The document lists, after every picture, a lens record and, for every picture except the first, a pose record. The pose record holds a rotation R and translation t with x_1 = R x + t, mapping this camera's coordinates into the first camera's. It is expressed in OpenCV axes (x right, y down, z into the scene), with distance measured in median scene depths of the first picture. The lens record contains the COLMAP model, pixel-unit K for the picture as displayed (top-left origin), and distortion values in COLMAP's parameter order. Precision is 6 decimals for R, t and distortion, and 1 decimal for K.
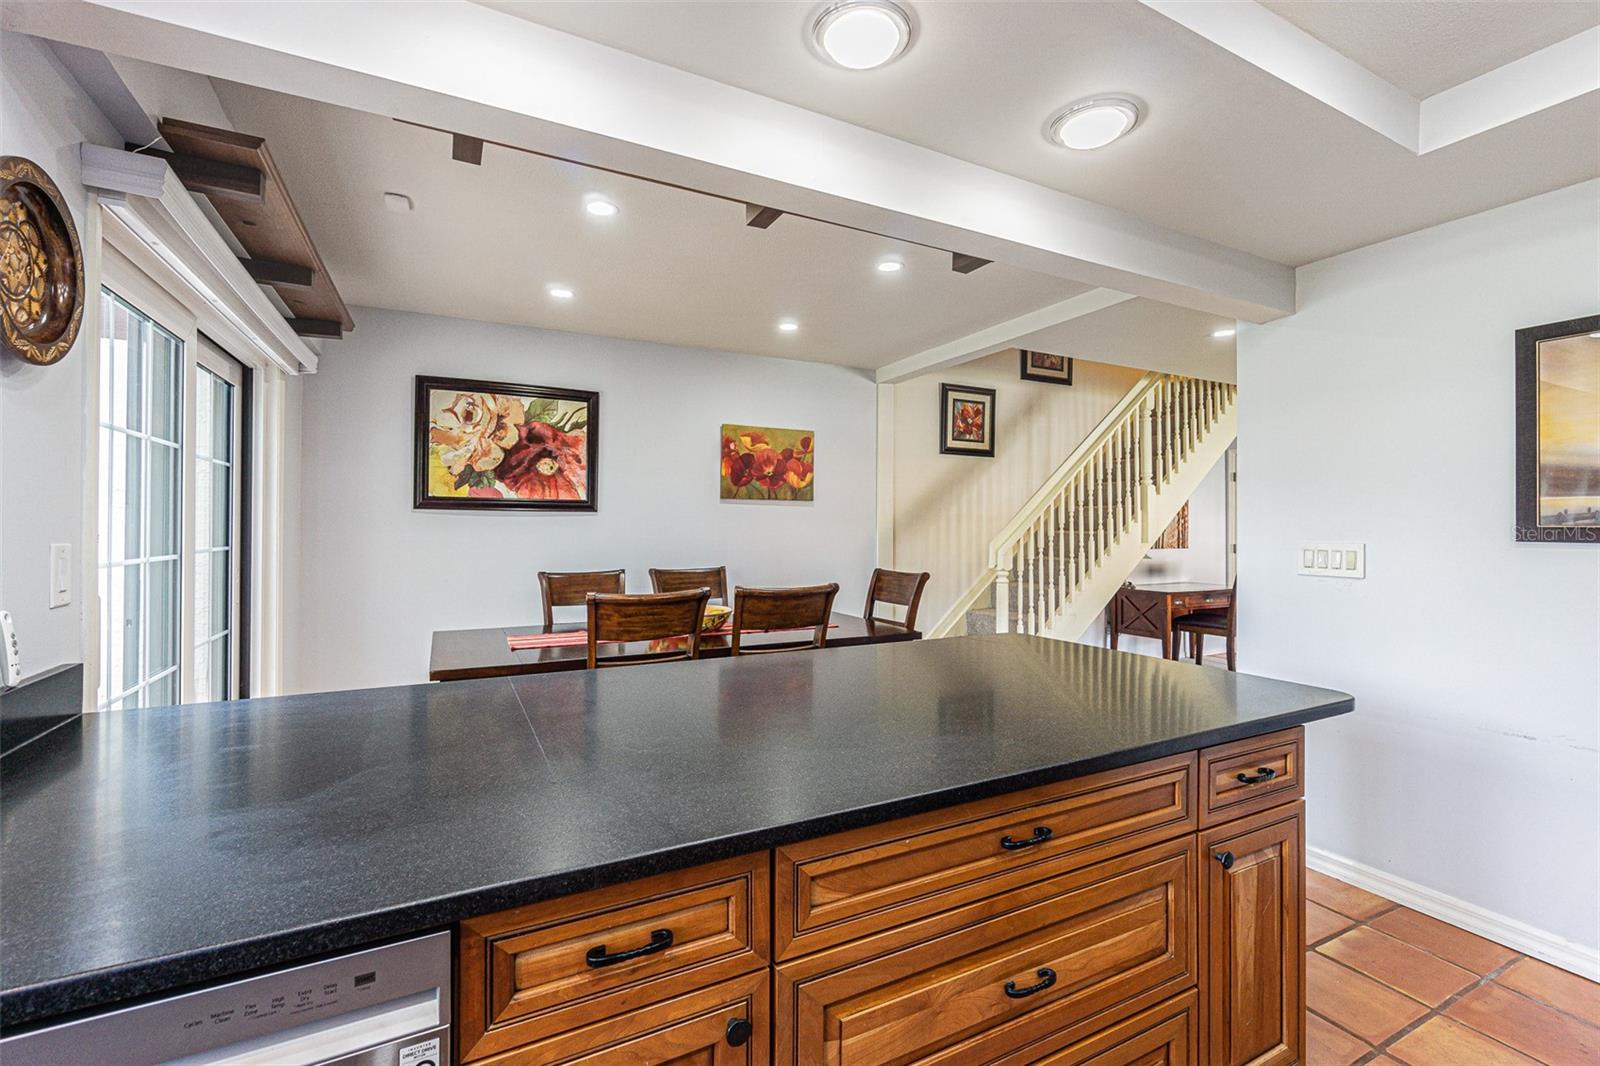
lens RADIAL K [[686.6, 0, 801.9], [0, 686.6, 531.4], [0, 0, 1]] dist [-0.004953, 0.001998]
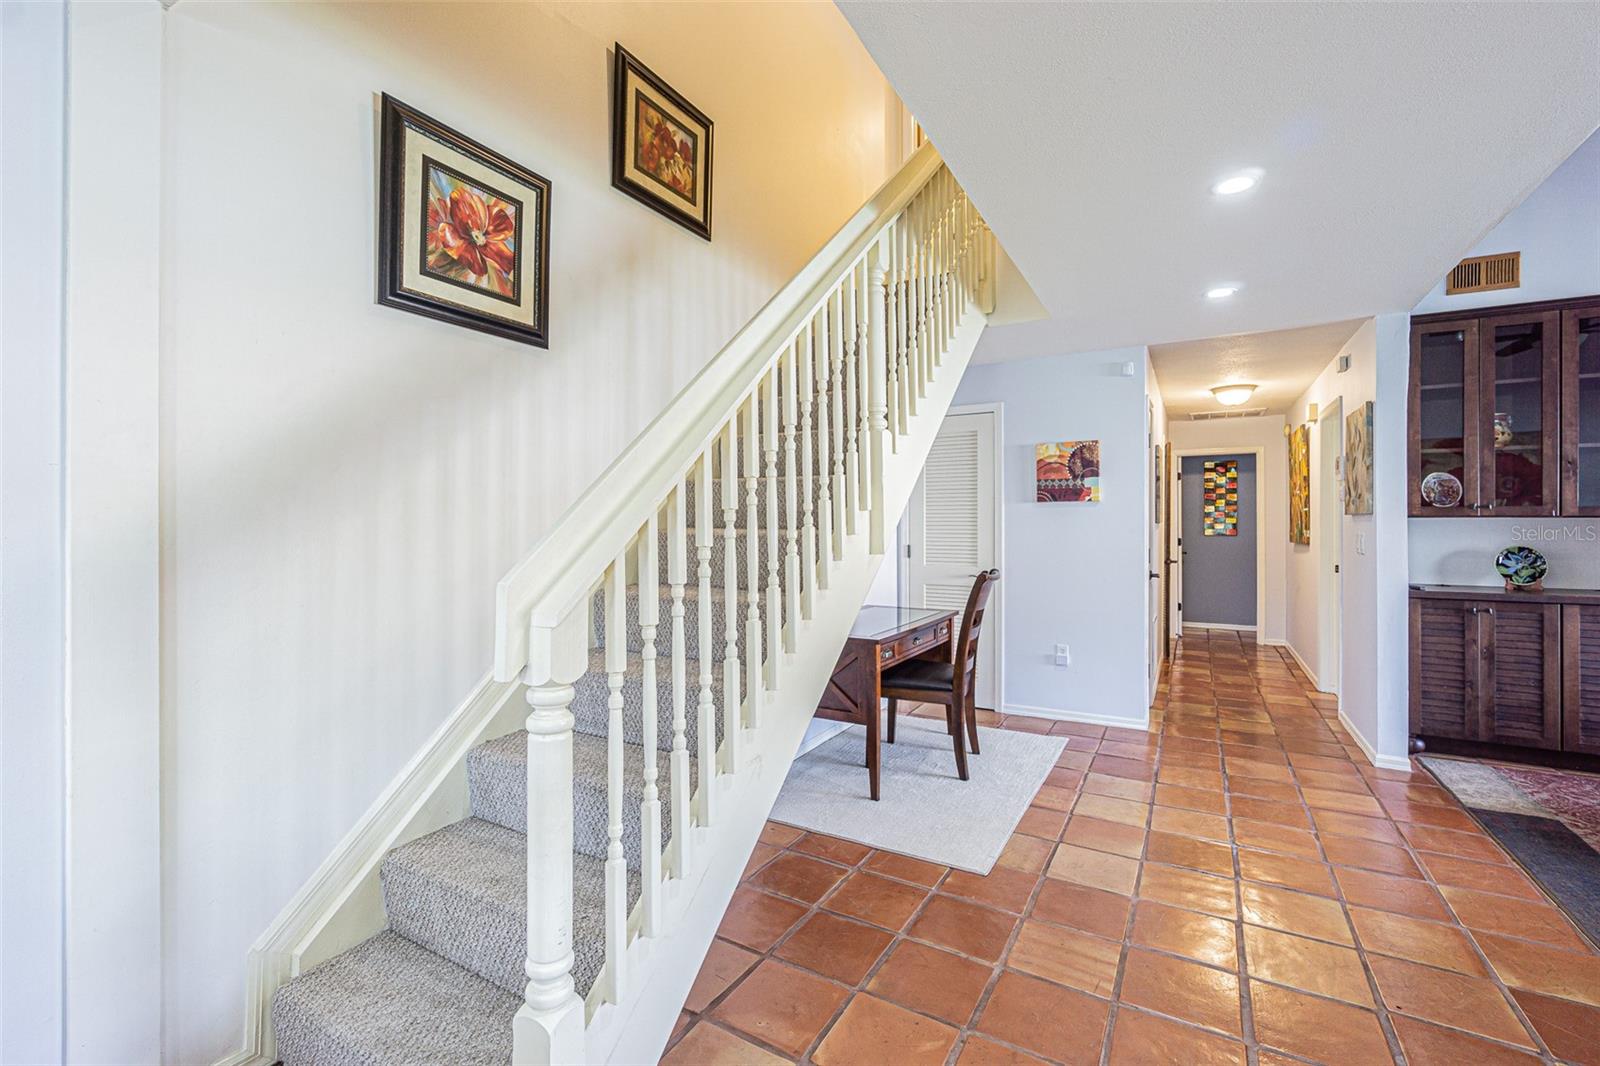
lens RADIAL K [[686.6, 0, 797.7], [0, 686.6, 523.0], [0, 0, 1]] dist [-0.004953, 0.001998]
pose [[0.837926, -0.002293, 0.545779, 0.244256], [0.004739, 0.999984, -0.003073, -0.003940], [-0.545764, 0.005161, 0.837923, 0.776427]]
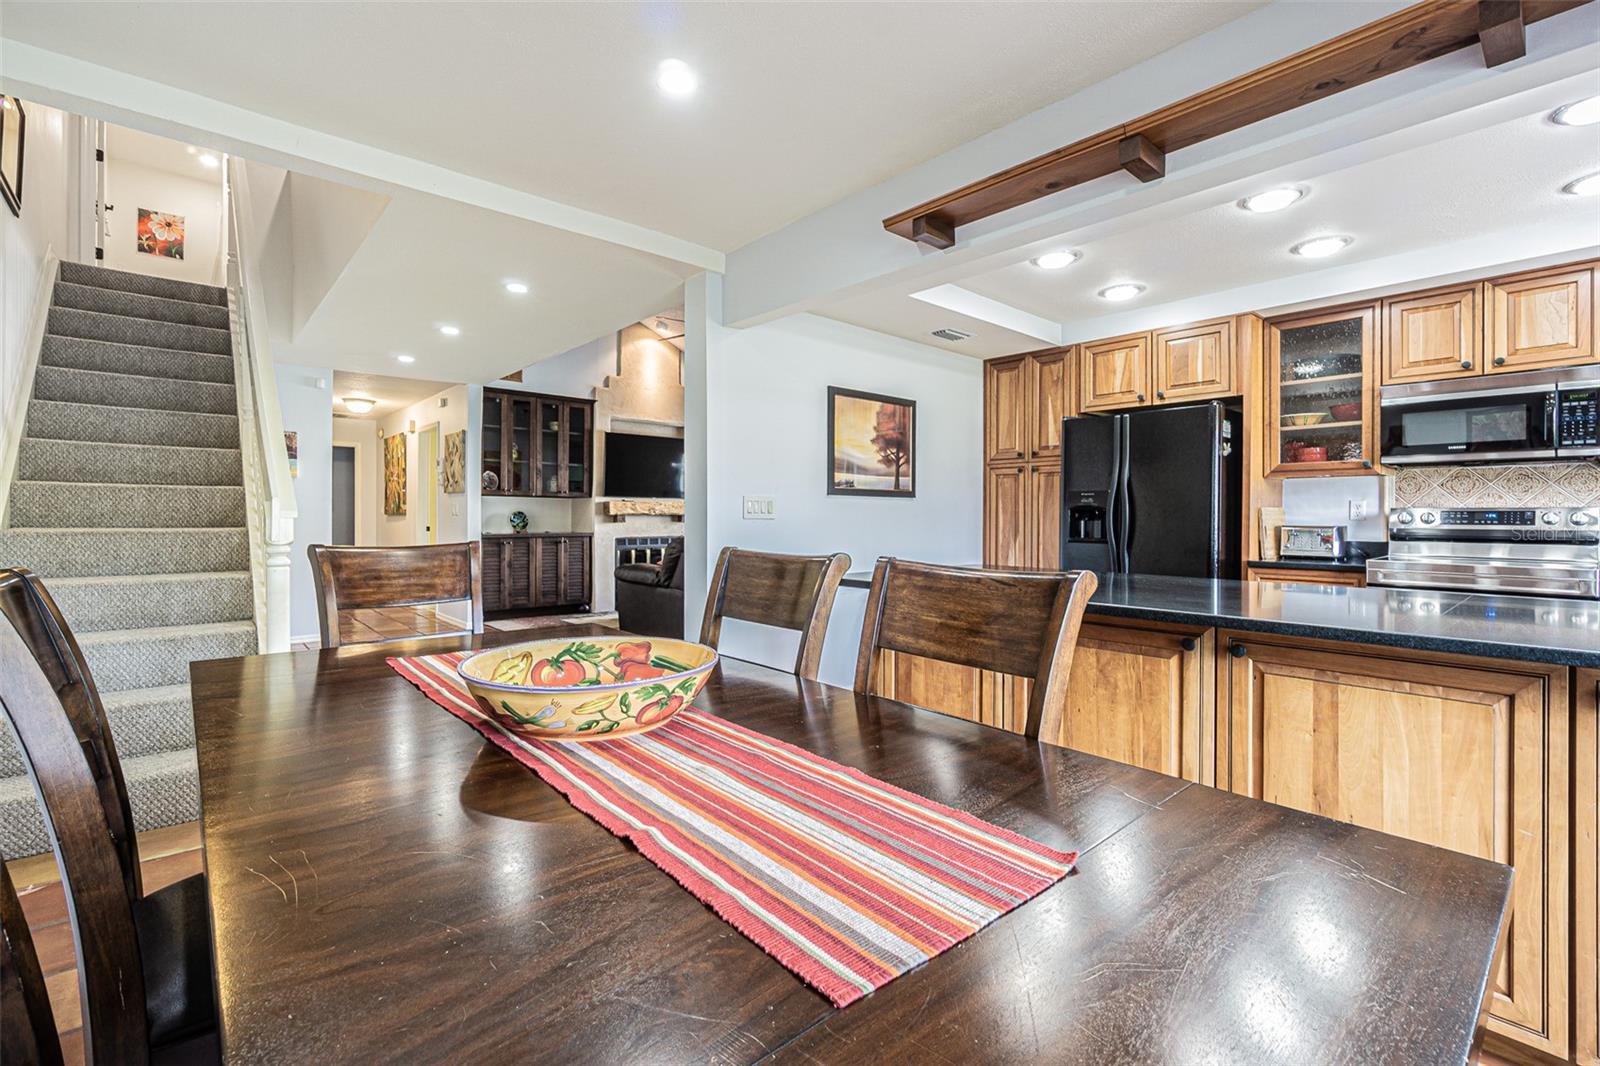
lens RADIAL K [[686.6, 0, 787.4], [0, 686.6, 516.5], [0, 0, 1]] dist [-0.004953, 0.001998]
pose [[-0.246691, -0.006303, 0.969074, -0.386682], [-0.003741, 0.999978, 0.005552, 0.029822], [-0.969087, -0.002255, -0.246709, 0.775888]]
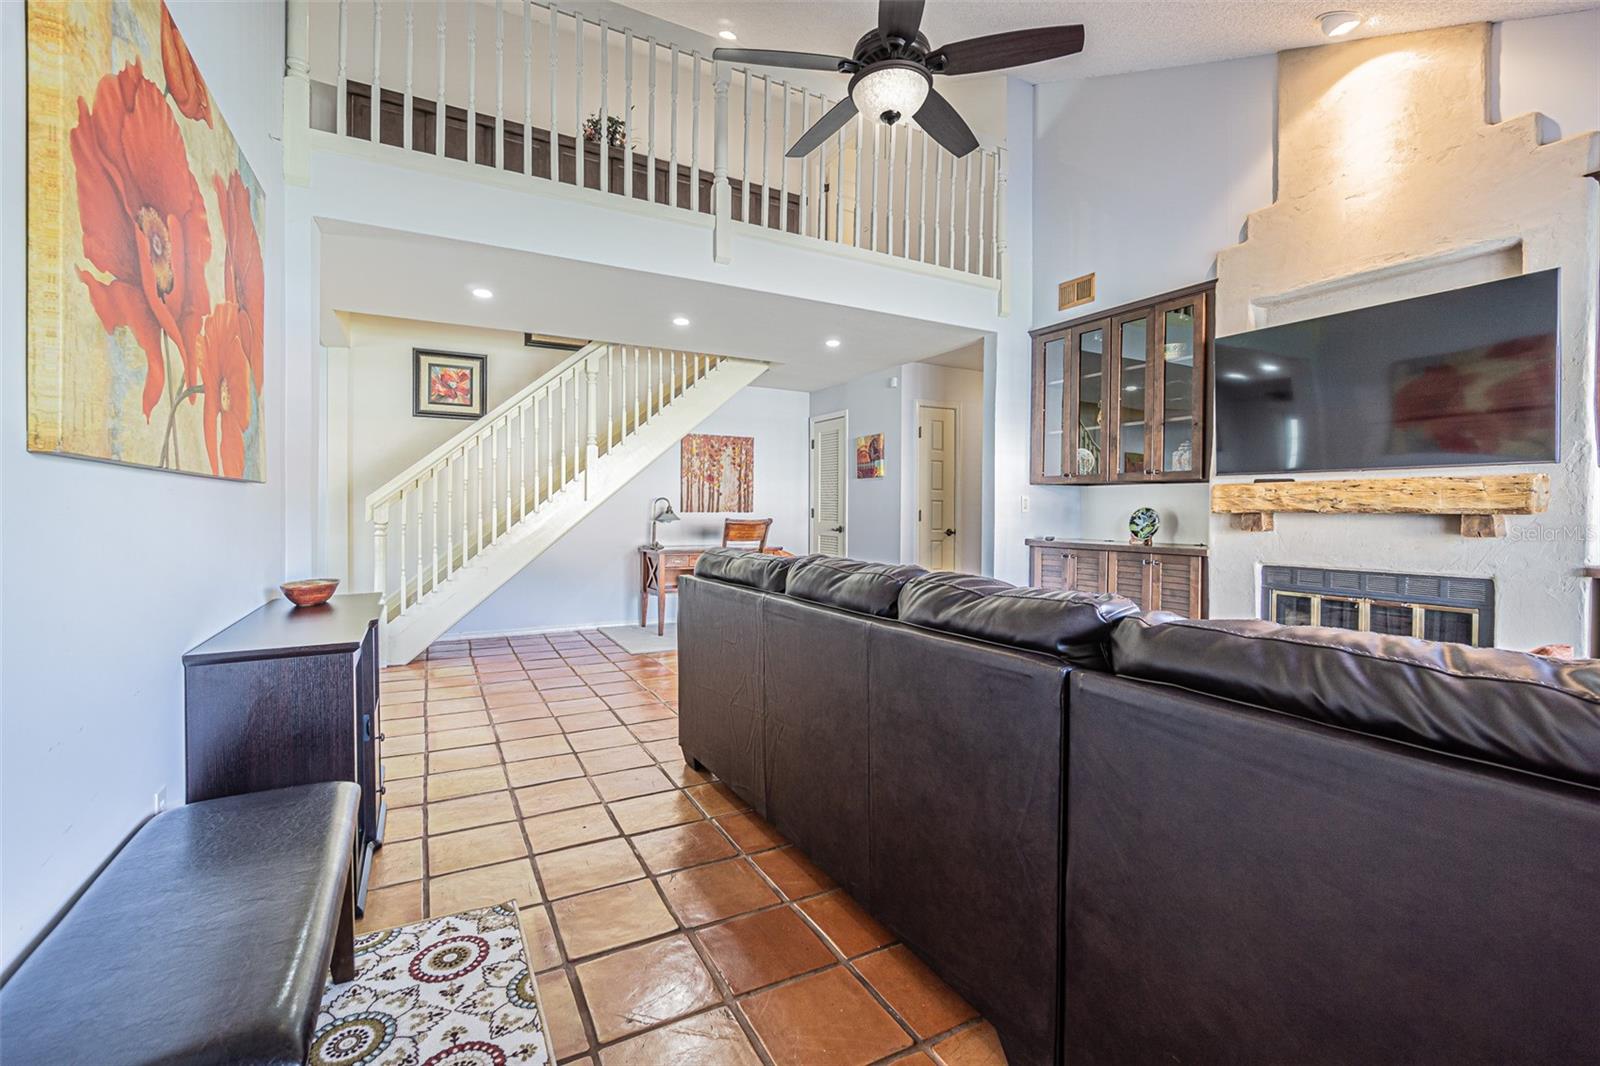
lens RADIAL K [[686.6, 0, 801.5], [0, 686.6, 524.1], [0, 0, 1]] dist [-0.004953, 0.001998]
pose [[0.999453, 0.002522, 0.032966, 0.968984], [-0.003097, 0.999844, 0.017413, 0.038367], [-0.032917, -0.017505, 0.999305, -0.076591]]
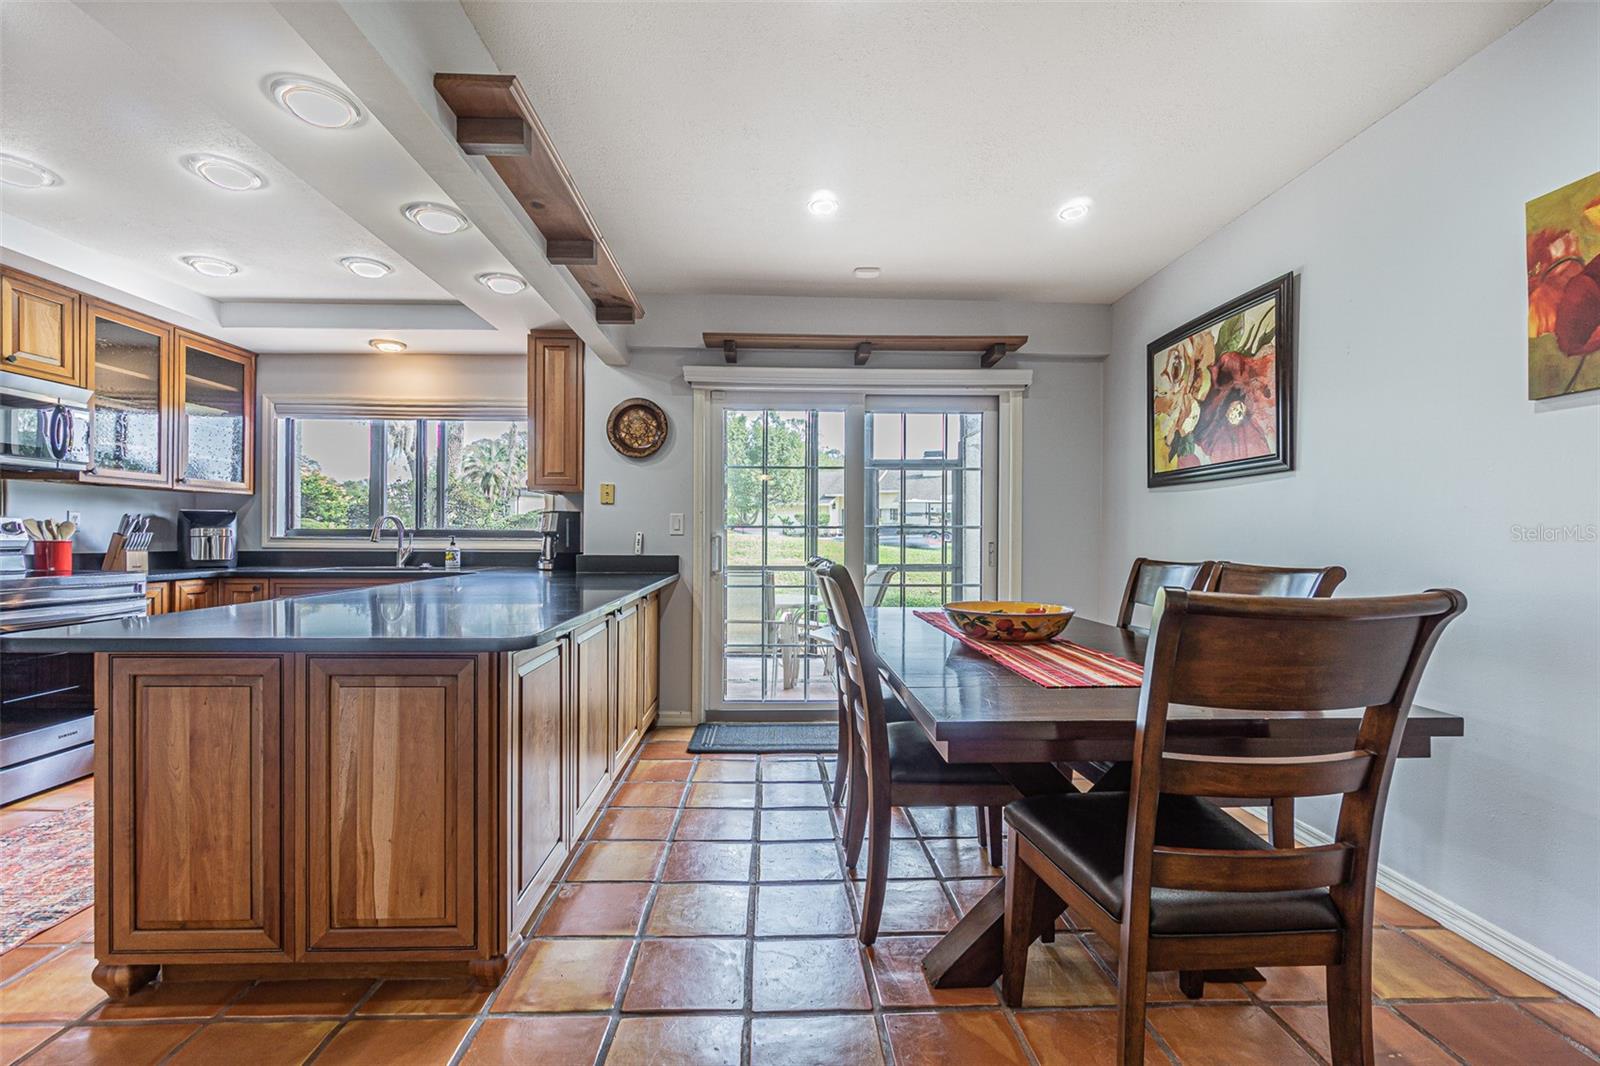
lens RADIAL K [[686.6, 0, 791.6], [0, 686.6, 542.4], [0, 0, 1]] dist [-0.004953, 0.001998]
pose [[-0.427034, 0.002080, -0.904233, 0.434621], [-0.009510, 0.999932, 0.006791, 0.035082], [0.904185, 0.011499, -0.426985, 0.858777]]
